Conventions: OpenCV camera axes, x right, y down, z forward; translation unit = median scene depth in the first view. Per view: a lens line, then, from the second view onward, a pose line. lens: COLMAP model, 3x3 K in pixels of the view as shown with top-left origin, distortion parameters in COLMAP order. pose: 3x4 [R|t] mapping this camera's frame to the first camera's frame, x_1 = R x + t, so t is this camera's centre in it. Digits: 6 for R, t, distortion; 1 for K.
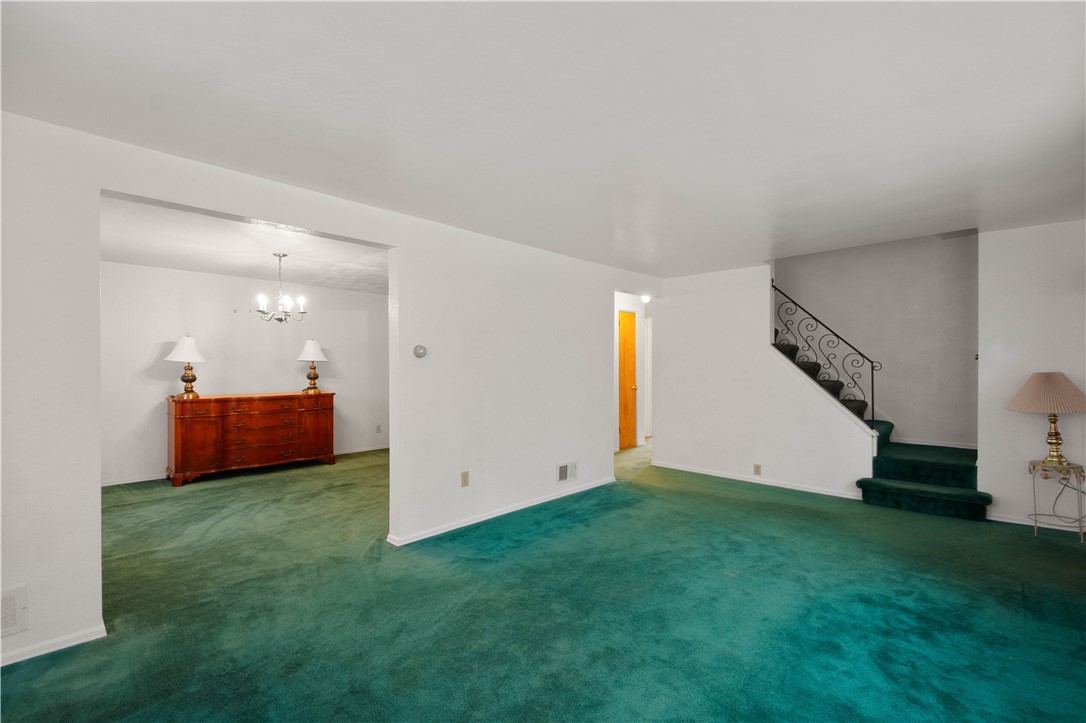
lens RADIAL K [[477.1, 0, 545.2], [0, 477.1, 362.4], [0, 0, 1]] dist [0.002756, -0.002171]
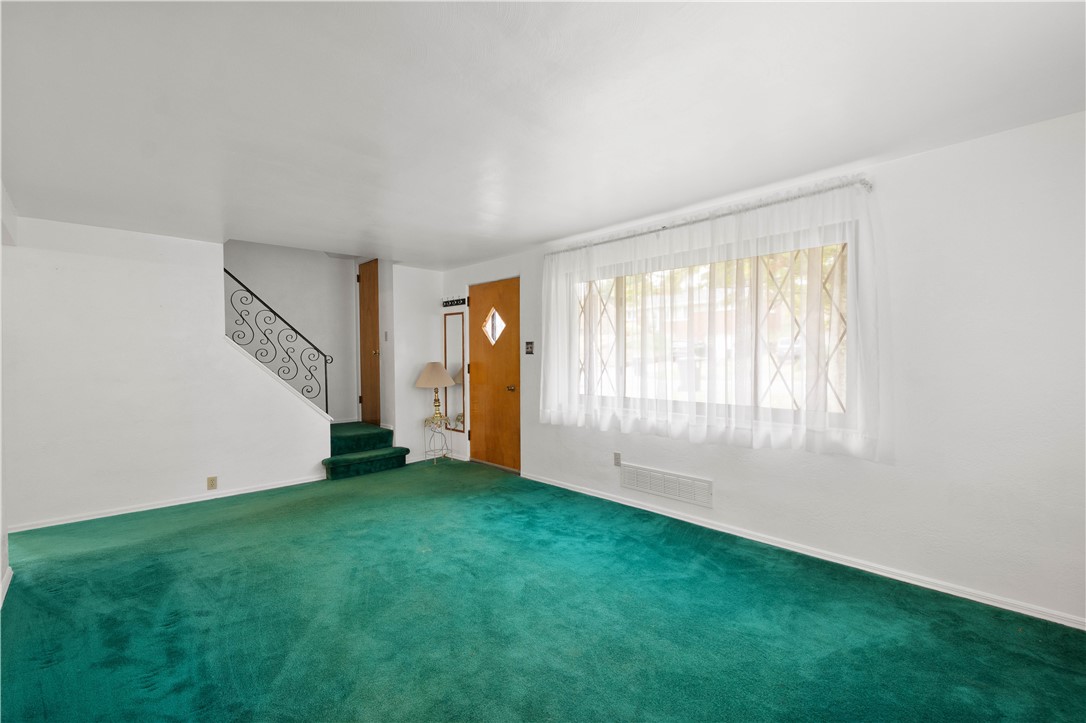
lens RADIAL K [[477.1, 0, 544.7], [0, 477.1, 357.2], [0, 0, 1]] dist [0.002756, -0.002171]
pose [[0.062314, -0.001870, 0.998055, -0.539427], [0.003799, 0.999991, 0.001637, 0.003215], [-0.998049, 0.003689, 0.062320, 0.530103]]
